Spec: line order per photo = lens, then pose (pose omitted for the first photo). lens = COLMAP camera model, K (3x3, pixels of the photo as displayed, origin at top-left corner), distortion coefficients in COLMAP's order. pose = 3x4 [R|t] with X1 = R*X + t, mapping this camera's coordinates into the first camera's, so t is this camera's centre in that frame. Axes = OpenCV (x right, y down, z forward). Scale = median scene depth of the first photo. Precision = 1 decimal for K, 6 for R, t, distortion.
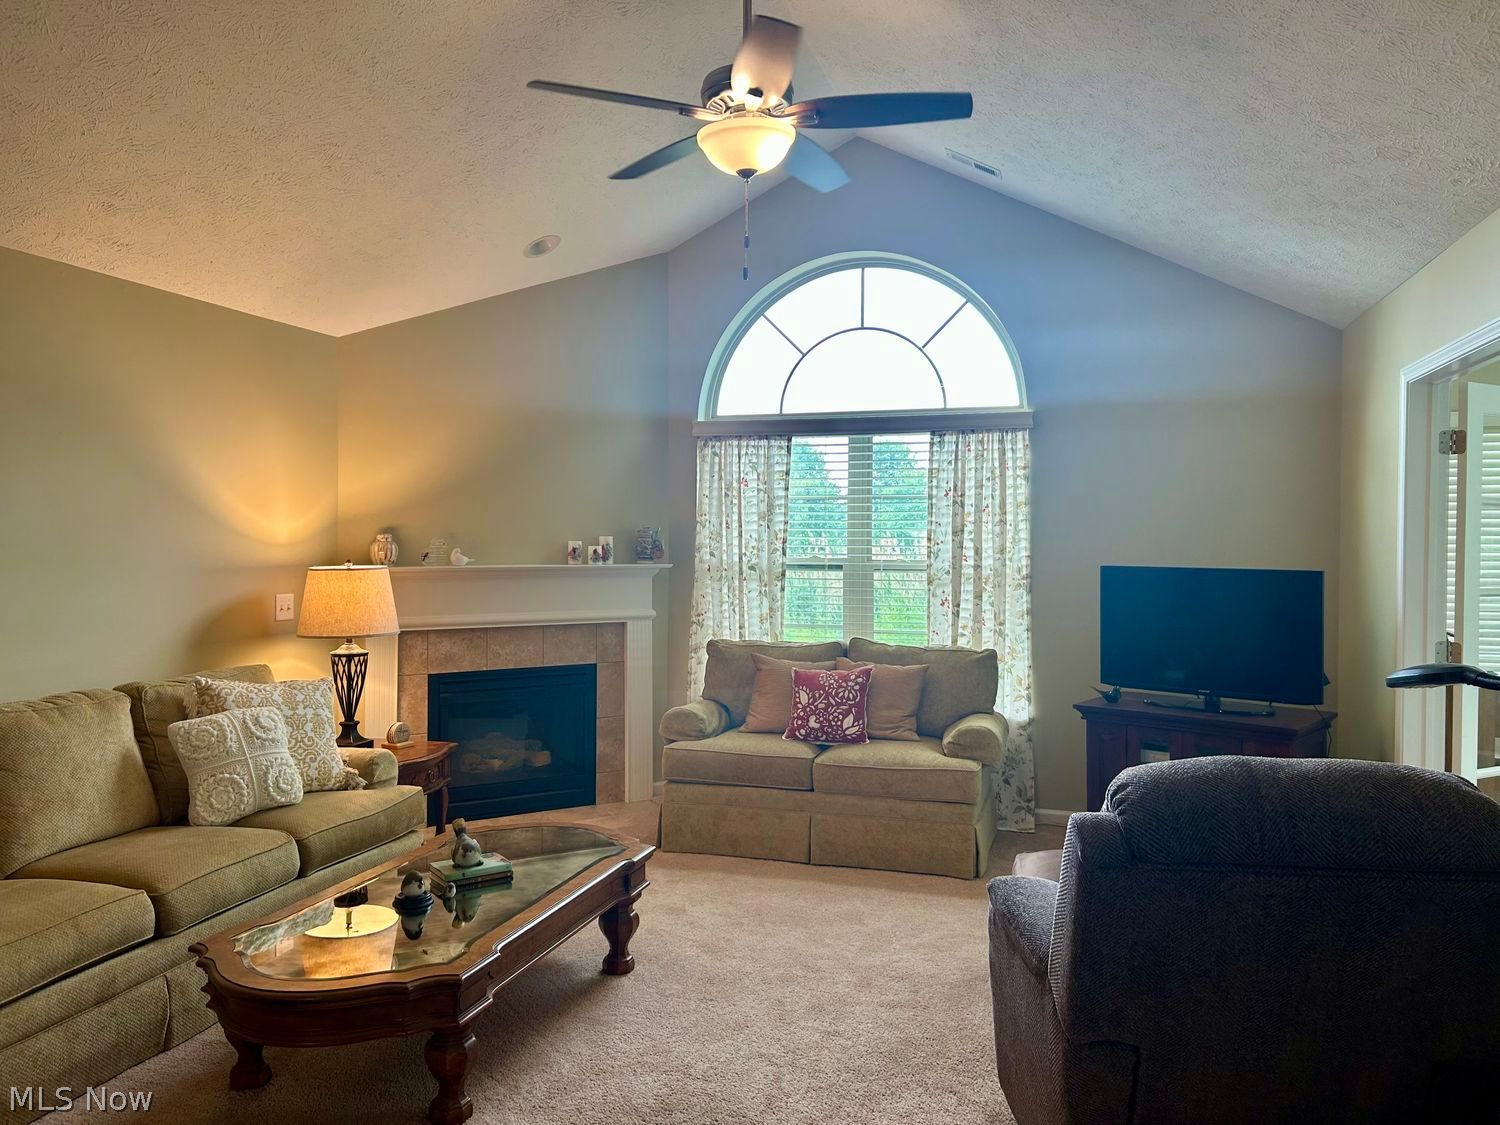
lens RADIAL K [[1091.3, 0, 754.1], [0, 1091.3, 565.7], [0, 0, 1]] dist [0.083154, -0.119837]
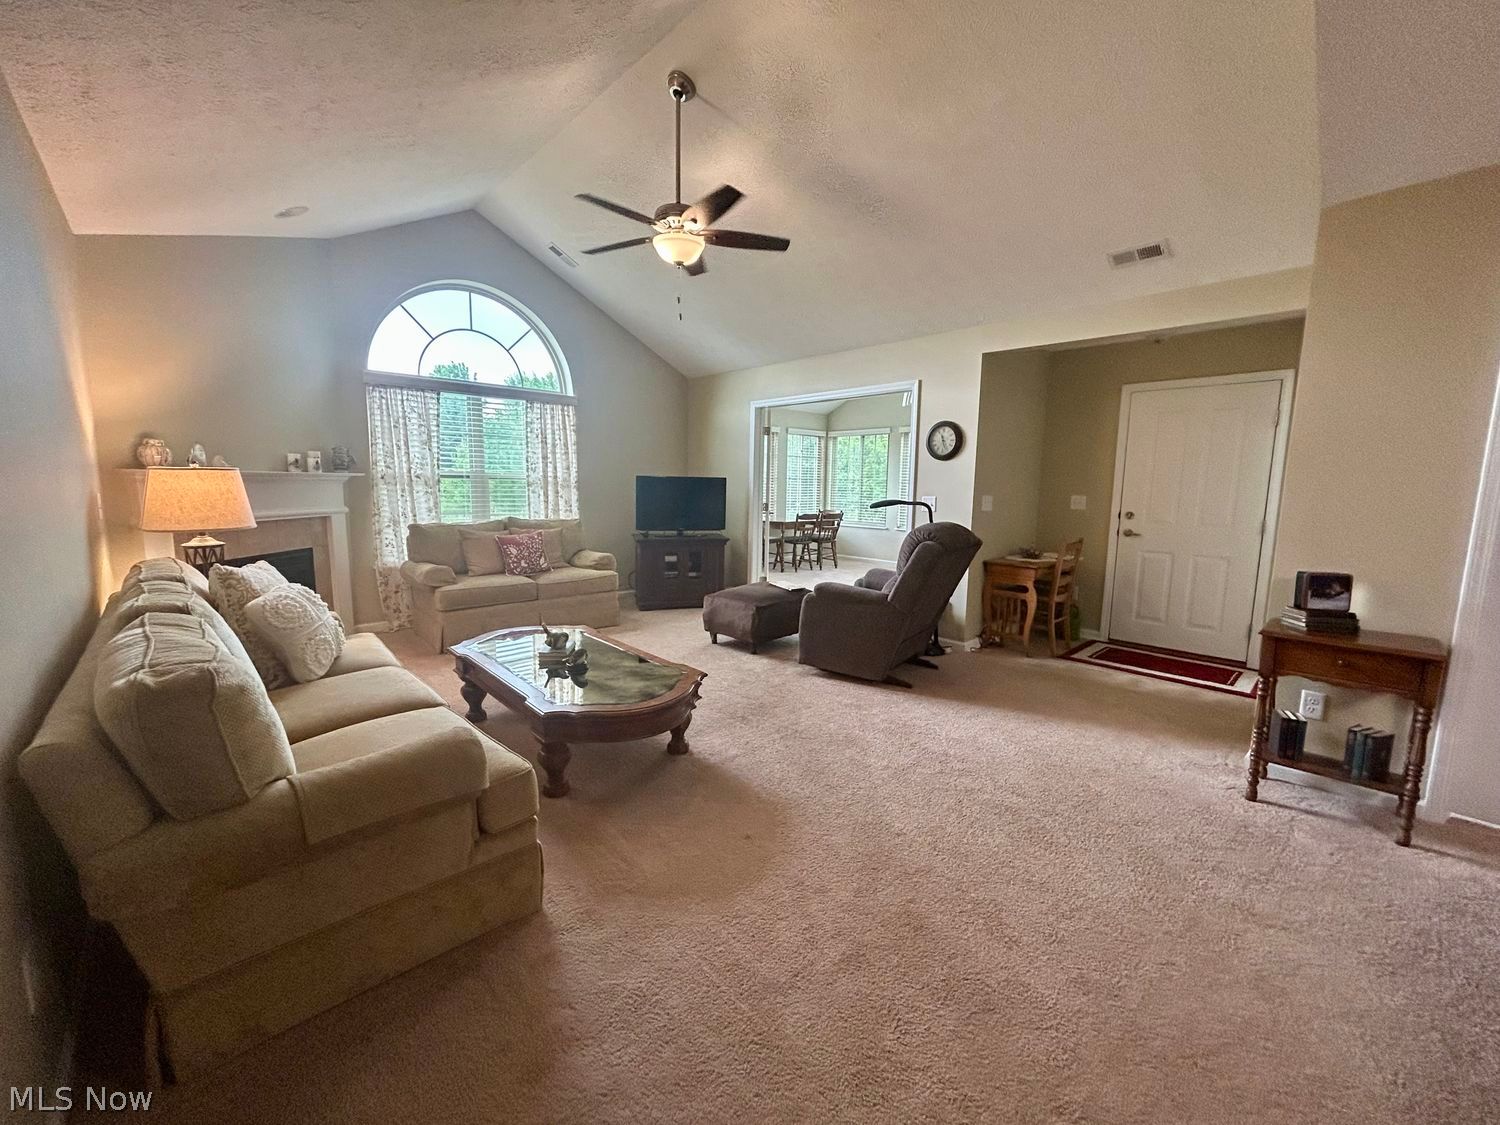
lens RADIAL K [[604.2, 0, 749.6], [0, 604.2, 559.5], [0, 0, 1]] dist [-0.000769, 0.000184]
pose [[0.499744, -0.107398, 0.859489, -0.522940], [0.007990, 0.992813, 0.119412, 0.020518], [-0.866136, -0.052808, 0.497010, 0.176142]]
